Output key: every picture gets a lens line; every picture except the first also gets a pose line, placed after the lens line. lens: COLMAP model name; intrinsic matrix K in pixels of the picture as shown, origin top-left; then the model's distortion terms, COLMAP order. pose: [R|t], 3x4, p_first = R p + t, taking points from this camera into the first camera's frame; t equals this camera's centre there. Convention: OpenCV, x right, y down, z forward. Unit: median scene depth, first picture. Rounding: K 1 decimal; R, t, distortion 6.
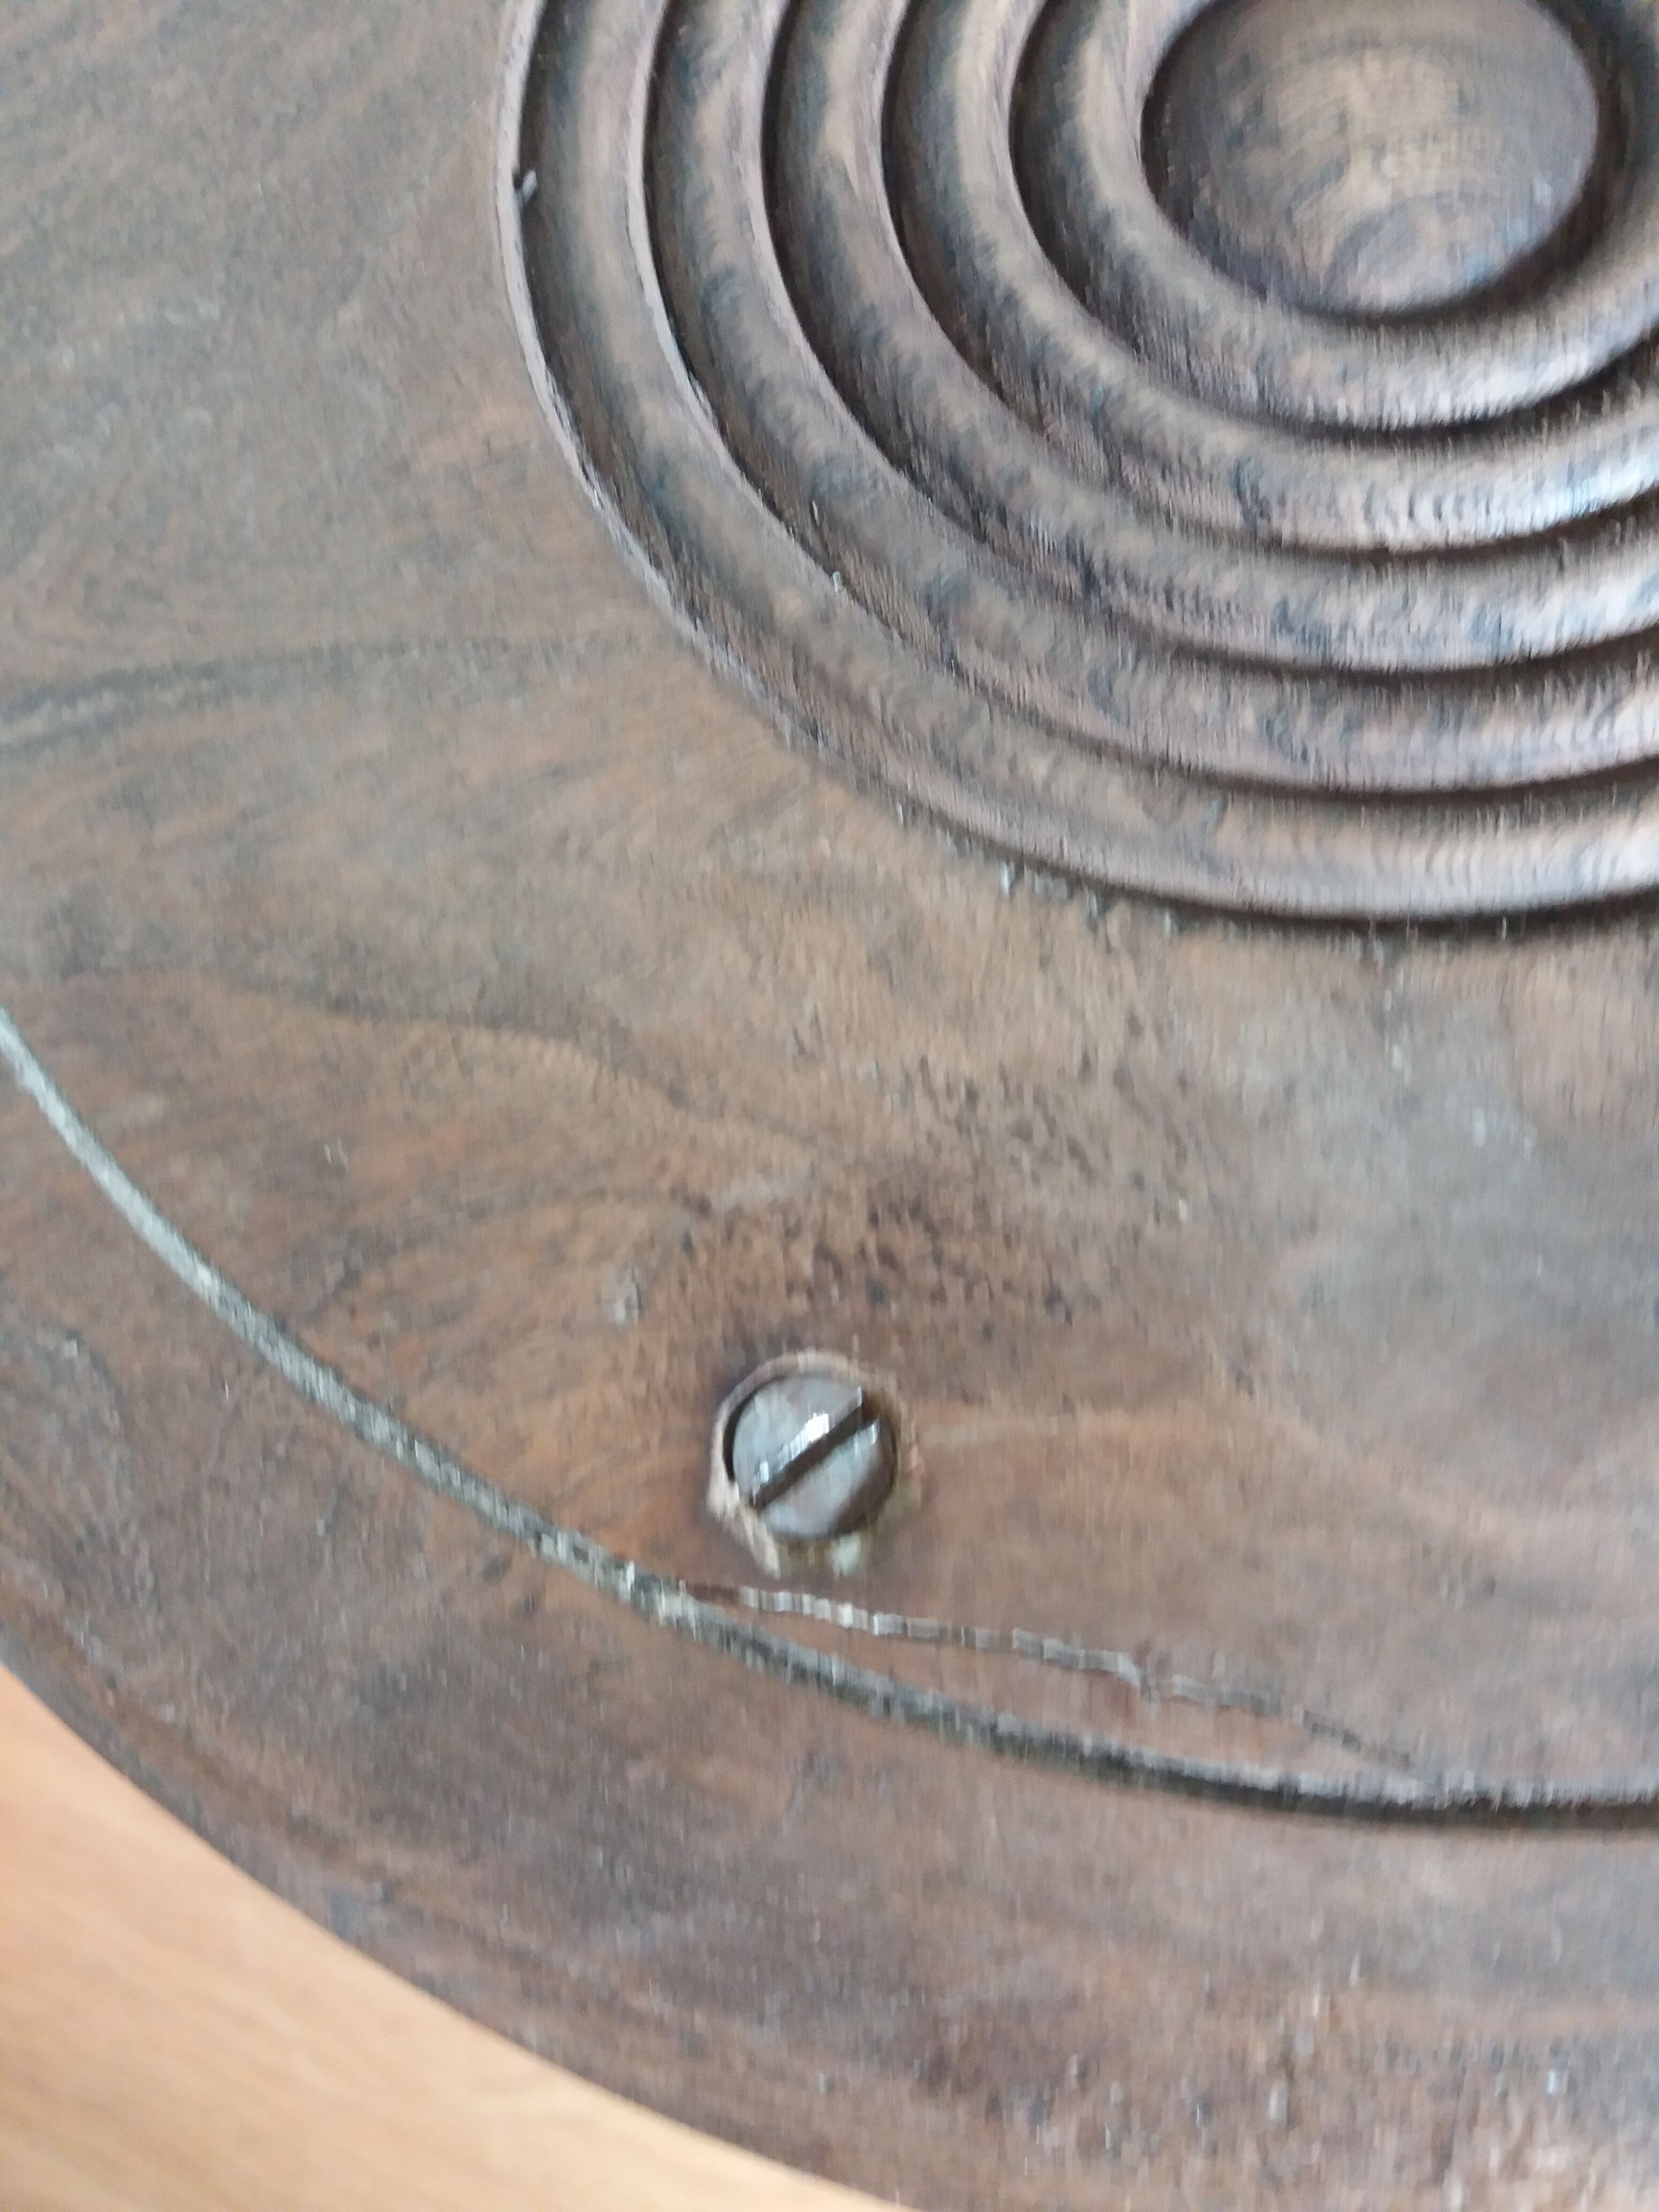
lens RADIAL K [[1781.7, 0, 830.0], [0, 1781.7, 1041.5], [0, 0, 1]] dist [0.145724, -0.237744]
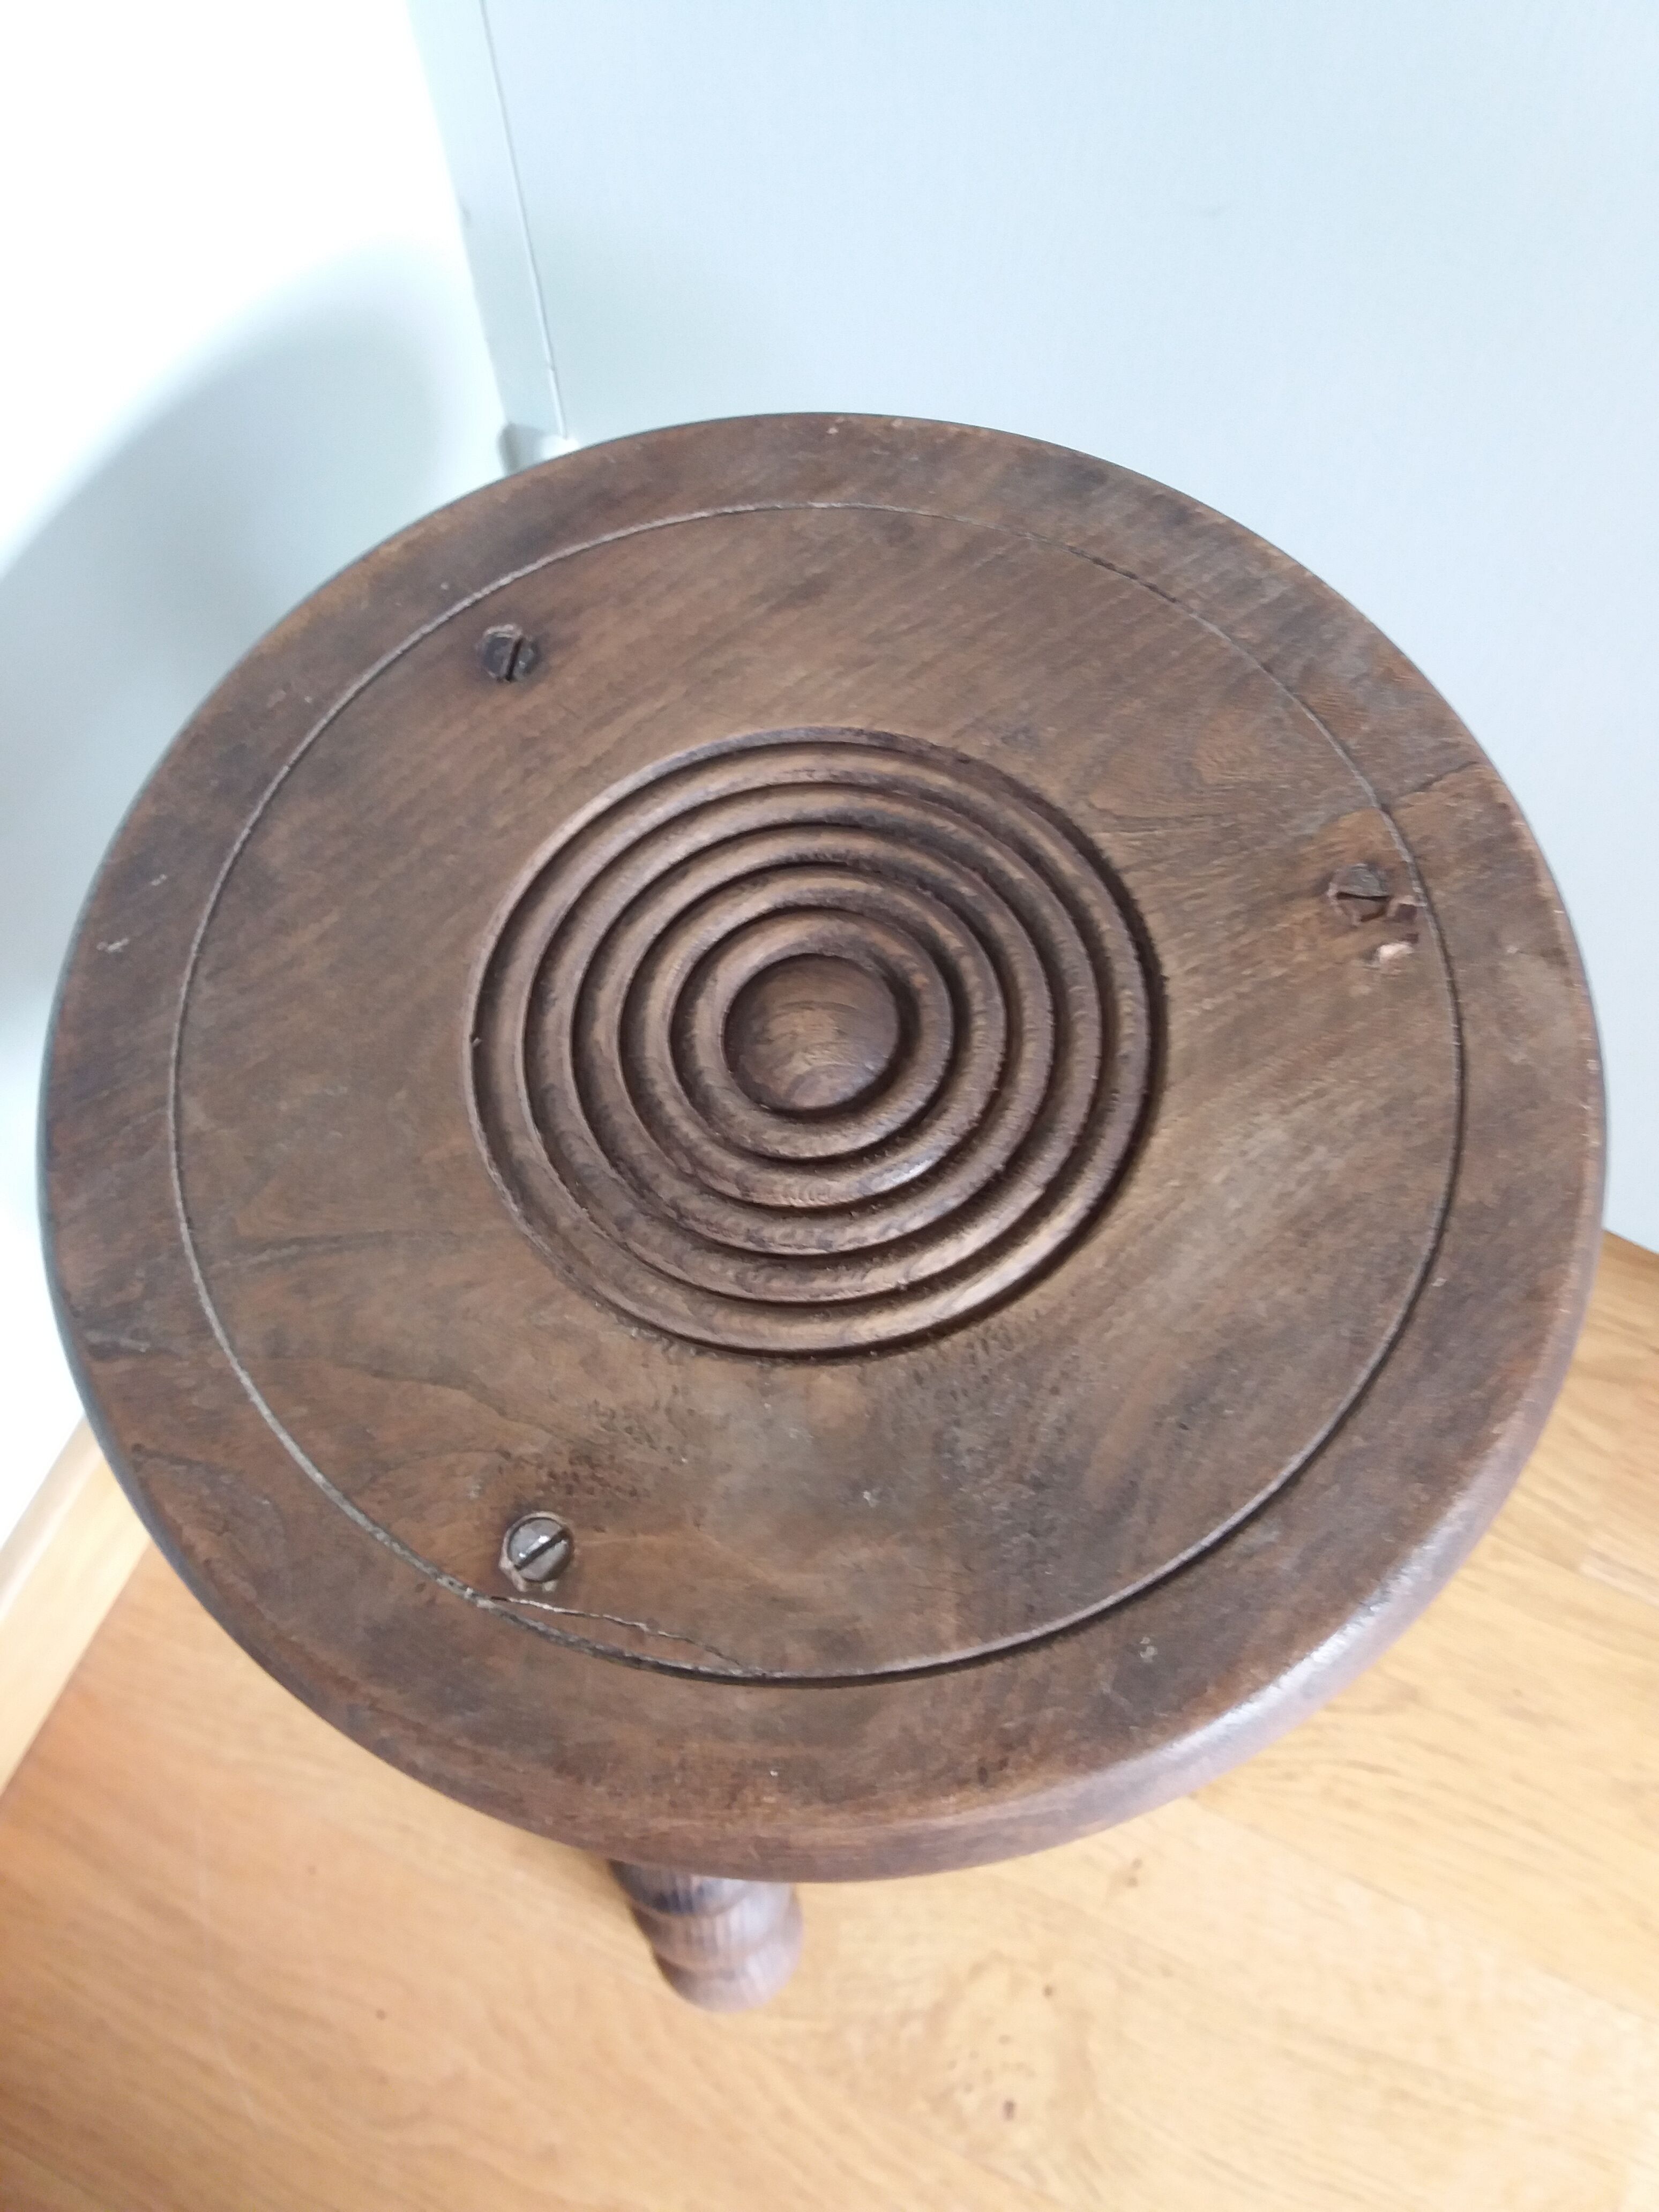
lens RADIAL K [[1745.7, 0, 830.6], [0, 1745.7, 1079.8], [0, 0, 1]] dist [0.257656, -0.481887]
pose [[0.998240, 0.046861, 0.036336, 0.288686], [-0.041208, 0.988839, -0.143176, -0.102890], [-0.042640, 0.141427, 0.989030, -1.739847]]
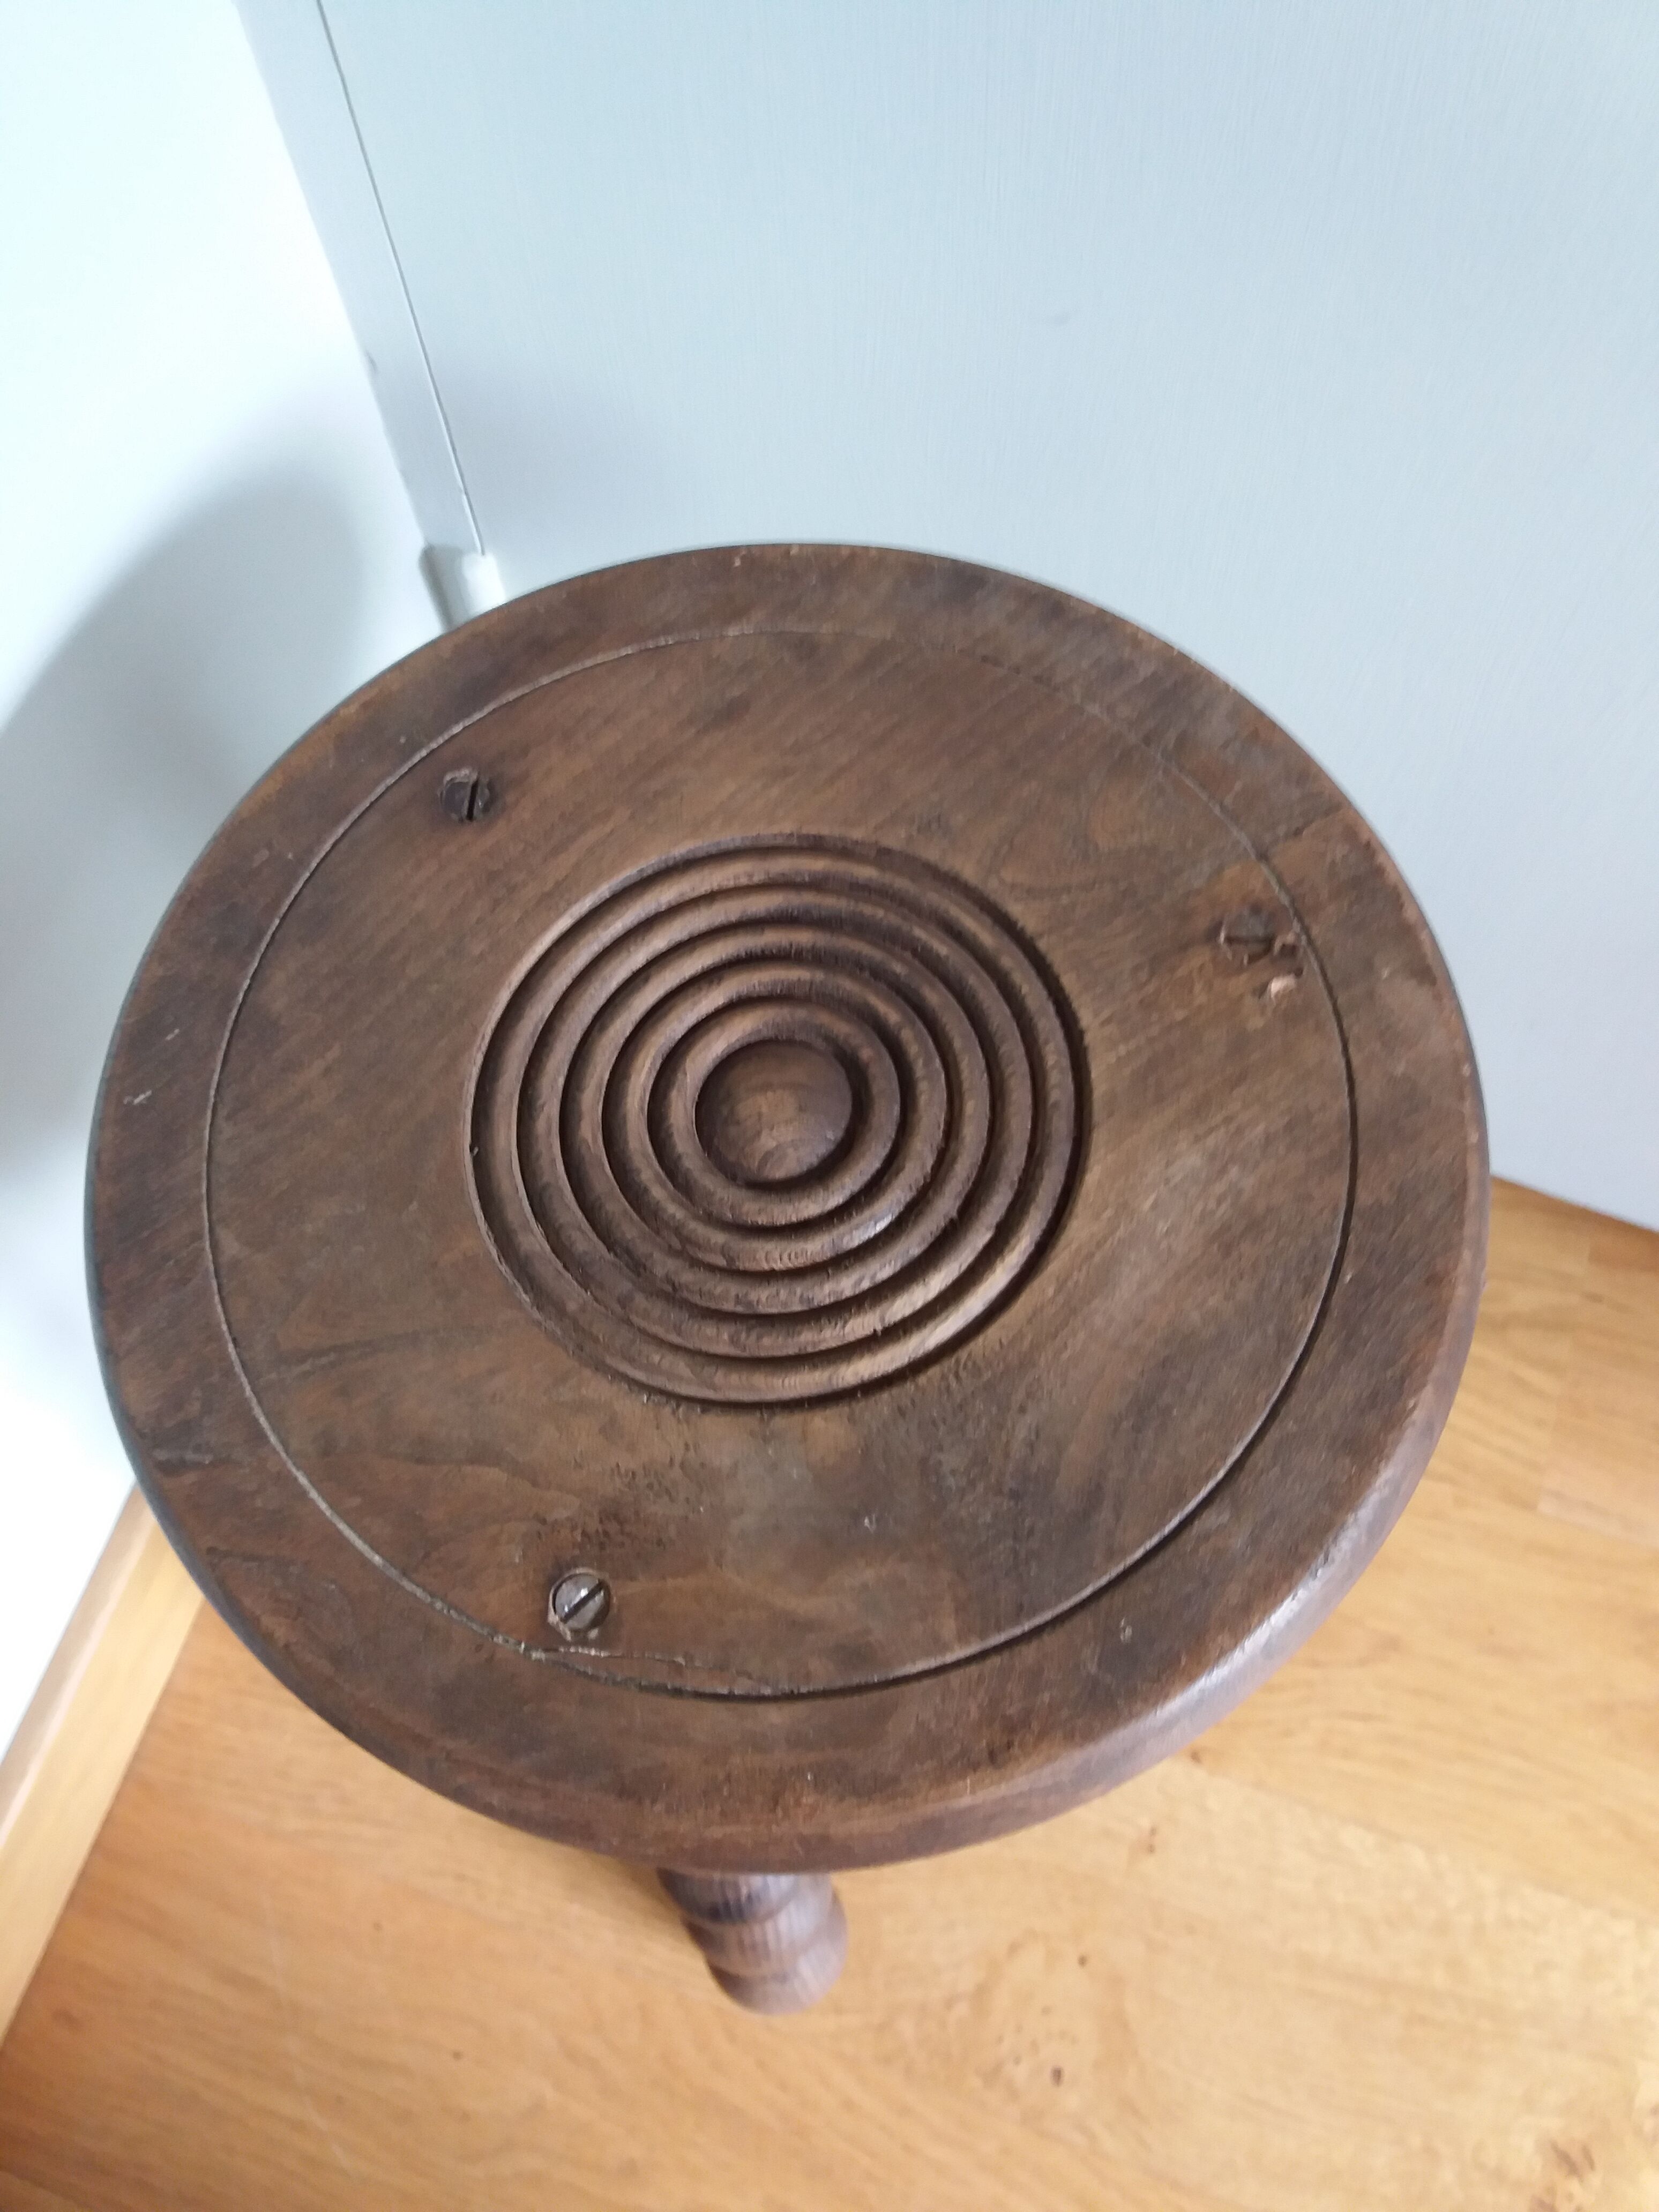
lens RADIAL K [[1745.7, 0, 830.6], [0, 1745.7, 1079.8], [0, 0, 1]] dist [0.257656, -0.481887]
pose [[0.996644, -0.054607, 0.060981, 0.266909], [0.063228, 0.986691, -0.149812, -0.160900], [-0.051988, 0.153165, 0.986832, -2.094208]]
